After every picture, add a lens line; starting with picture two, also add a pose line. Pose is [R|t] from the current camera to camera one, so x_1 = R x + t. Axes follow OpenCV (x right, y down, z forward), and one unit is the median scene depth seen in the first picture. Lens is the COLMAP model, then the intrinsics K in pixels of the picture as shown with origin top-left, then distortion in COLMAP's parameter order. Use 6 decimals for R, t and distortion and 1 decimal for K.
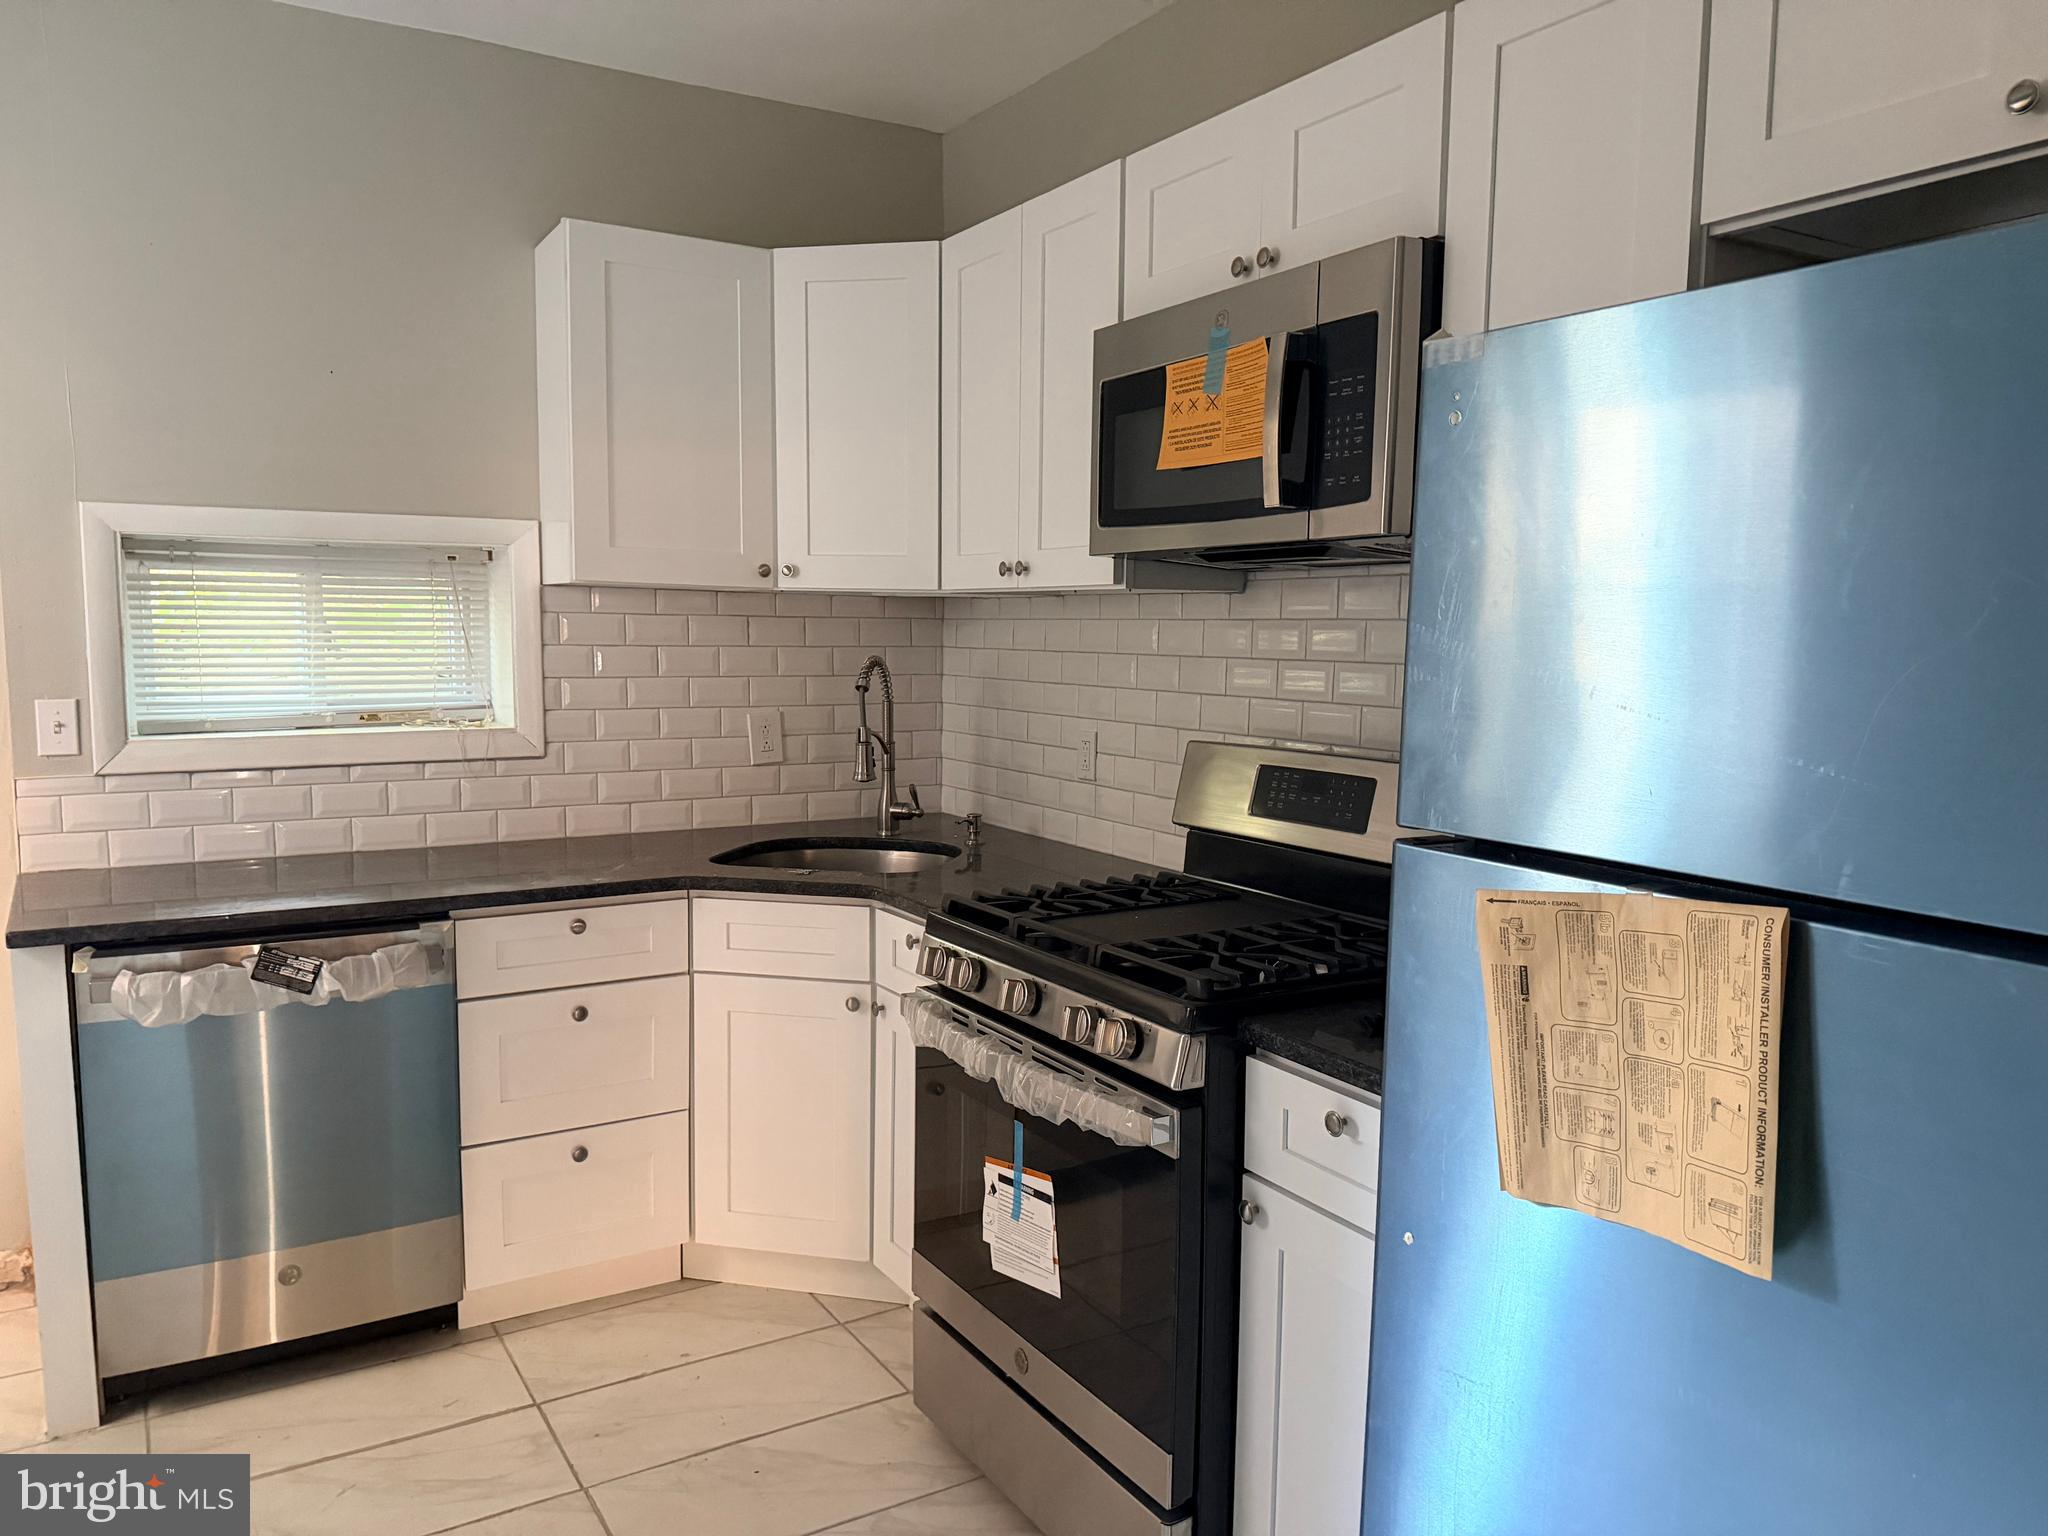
lens RADIAL K [[1436.0, 0, 1027.6], [0, 1436.0, 777.9], [0, 0, 1]] dist [0.058684, -0.071122]
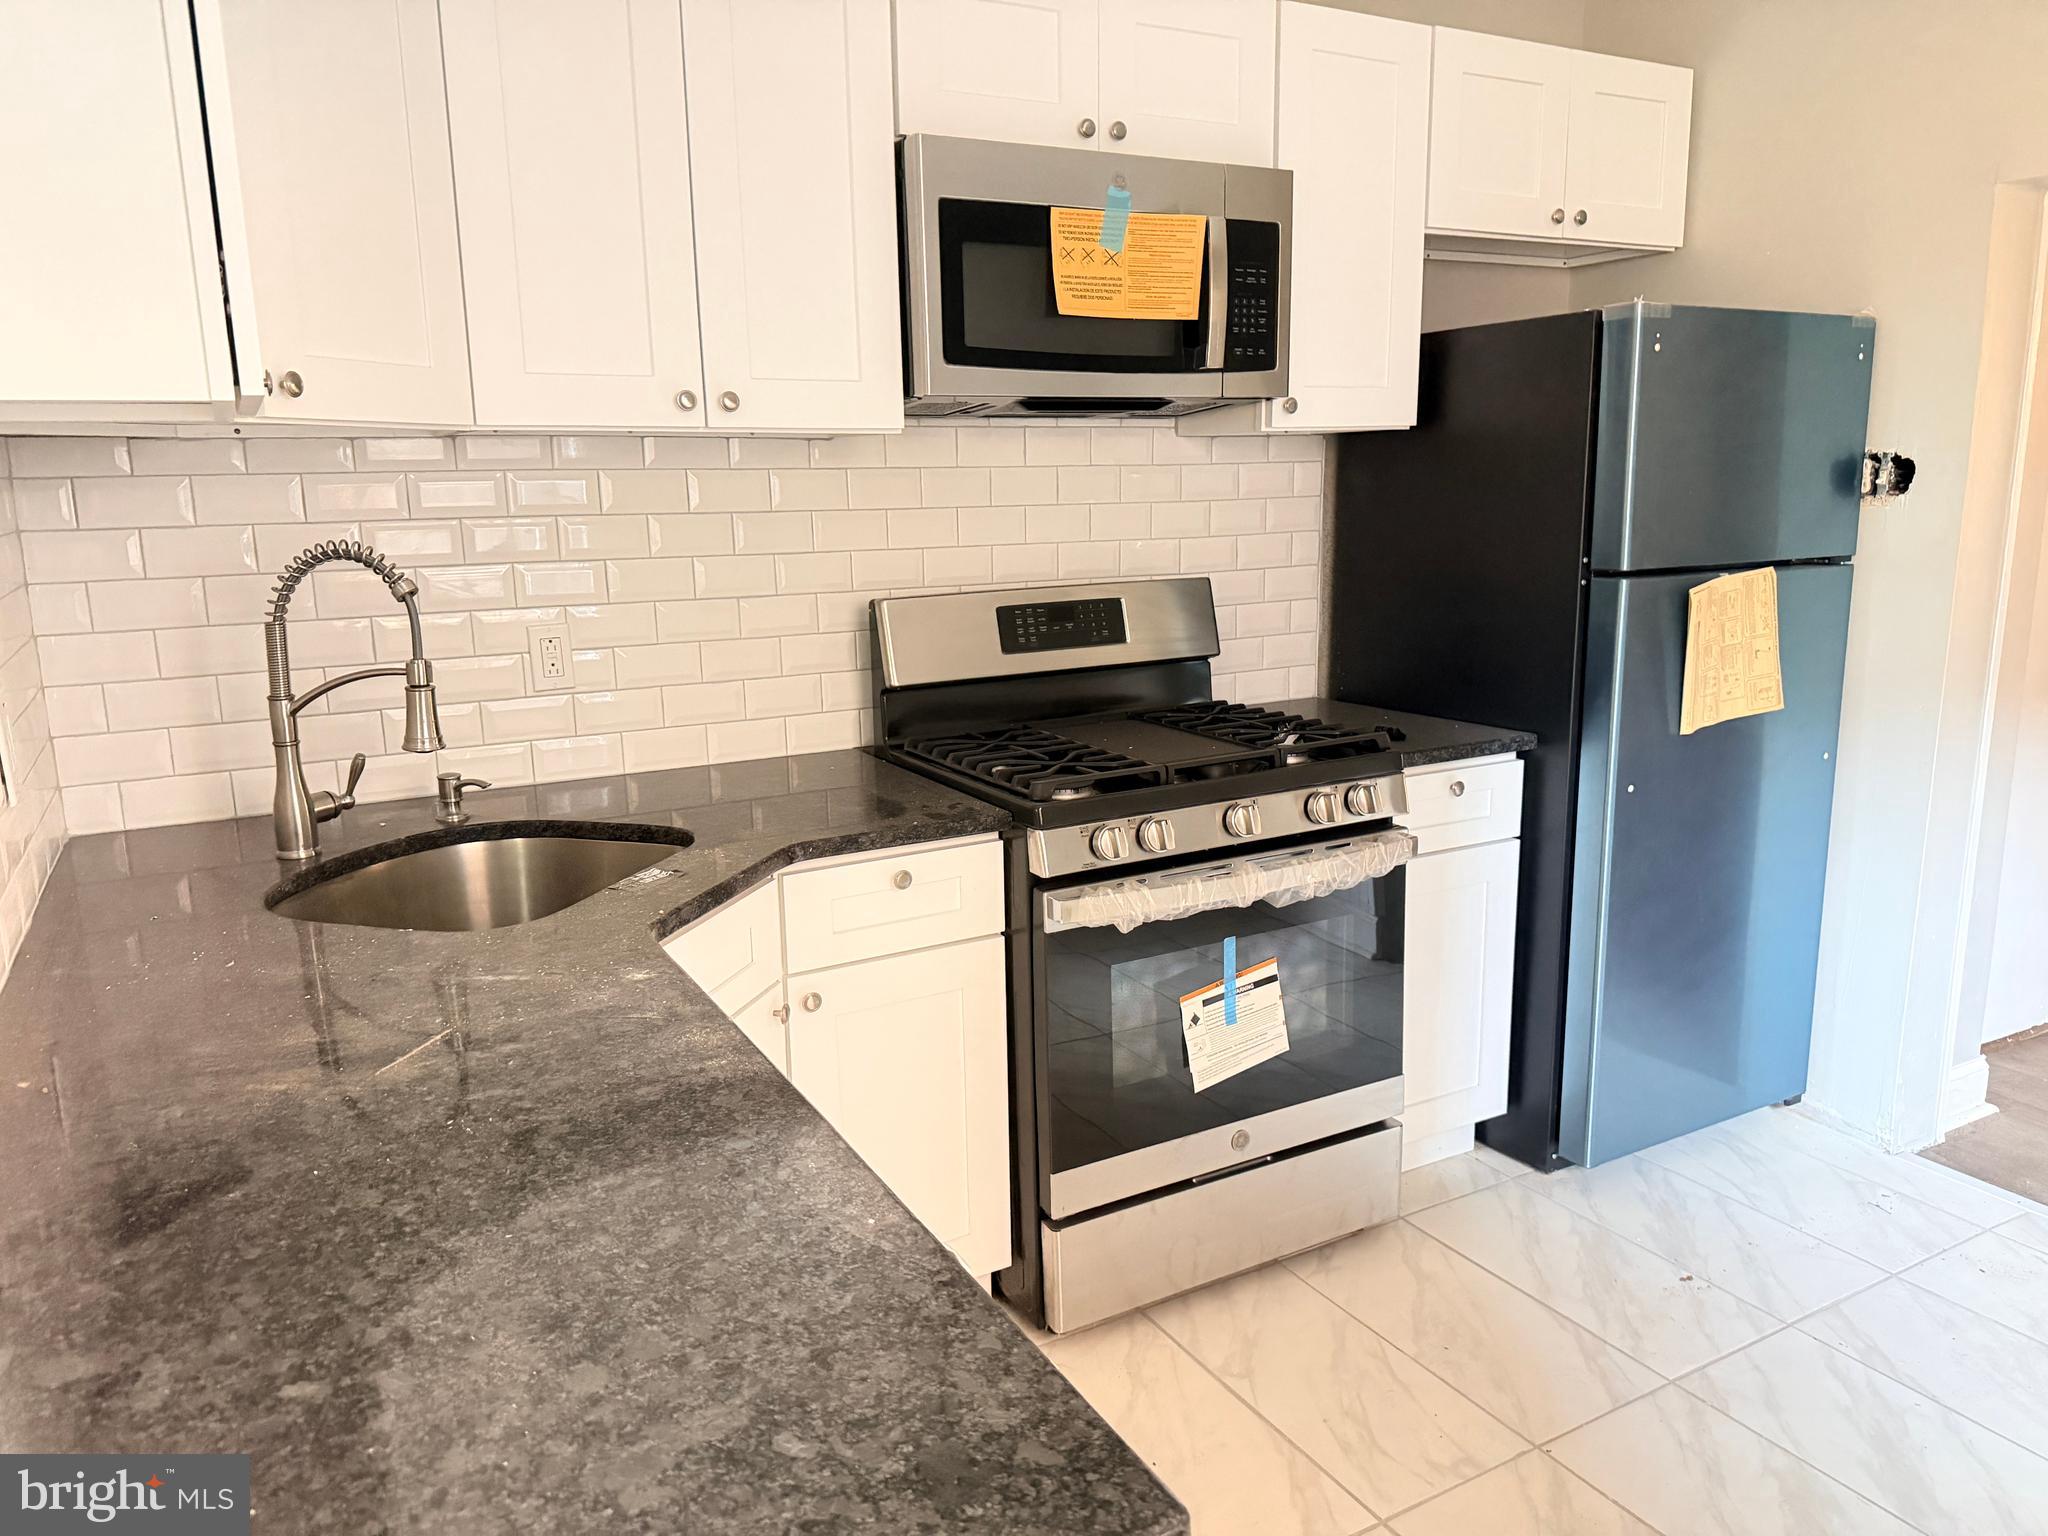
lens RADIAL K [[1436.0, 0, 1037.6], [0, 1436.0, 785.8], [0, 0, 1]] dist [0.058684, -0.071122]
pose [[0.042110, -0.220773, 0.974416, -0.875251], [0.124318, 0.968859, 0.214142, -0.101512], [-0.991348, 0.112120, 0.068245, 0.888574]]
